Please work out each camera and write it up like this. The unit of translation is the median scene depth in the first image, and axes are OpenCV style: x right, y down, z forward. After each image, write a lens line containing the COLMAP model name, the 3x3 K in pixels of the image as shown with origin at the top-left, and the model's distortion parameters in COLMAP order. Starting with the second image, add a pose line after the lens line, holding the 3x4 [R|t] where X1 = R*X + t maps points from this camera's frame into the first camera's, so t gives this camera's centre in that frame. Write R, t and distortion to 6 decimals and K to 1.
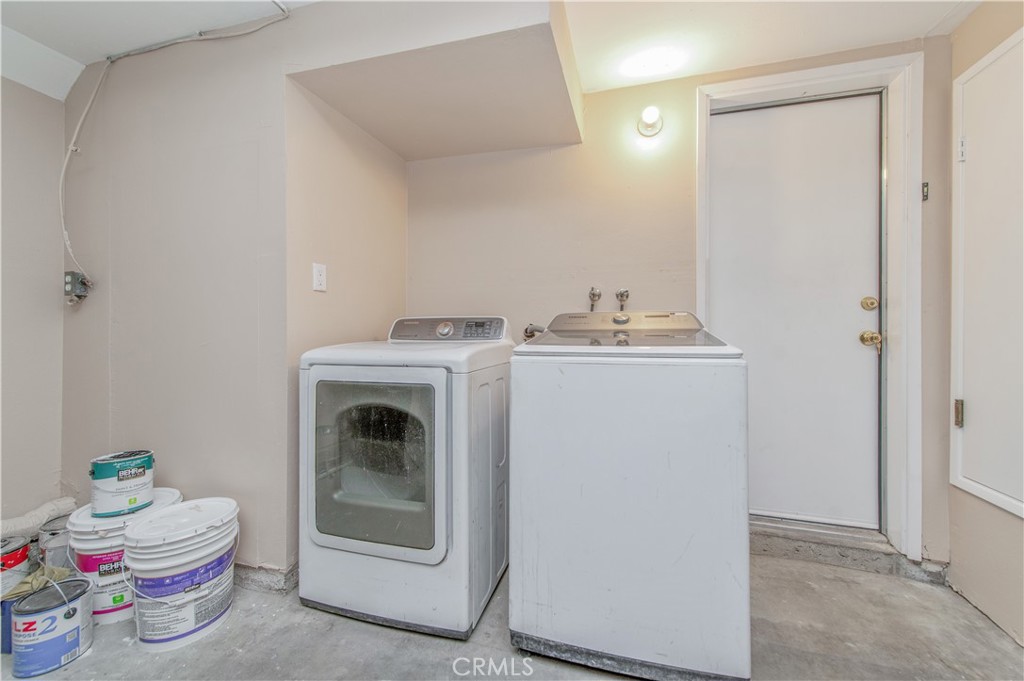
lens RADIAL K [[406.7, 0, 514.4], [0, 406.7, 338.8], [0, 0, 1]] dist [0.008315, -0.001970]
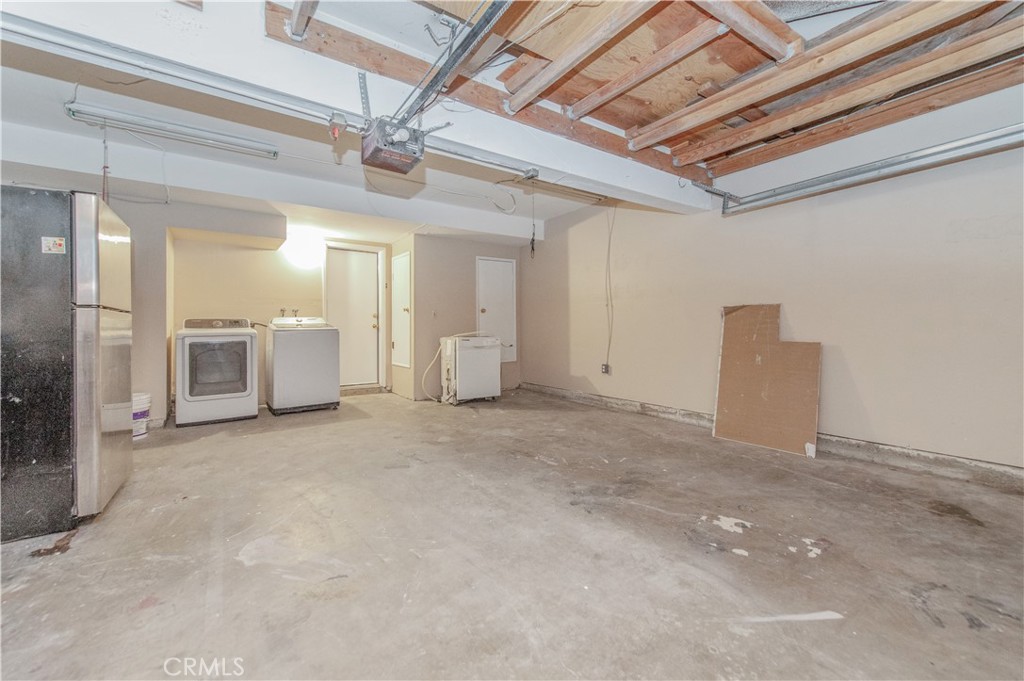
lens RADIAL K [[406.7, 0, 513.4], [0, 406.7, 334.4], [0, 0, 1]] dist [0.008315, -0.001970]
pose [[0.642761, -0.022721, 0.765730, -1.142612], [0.014764, 0.999742, 0.017271, 0.027833], [-0.765925, 0.000204, 0.642930, -2.404995]]
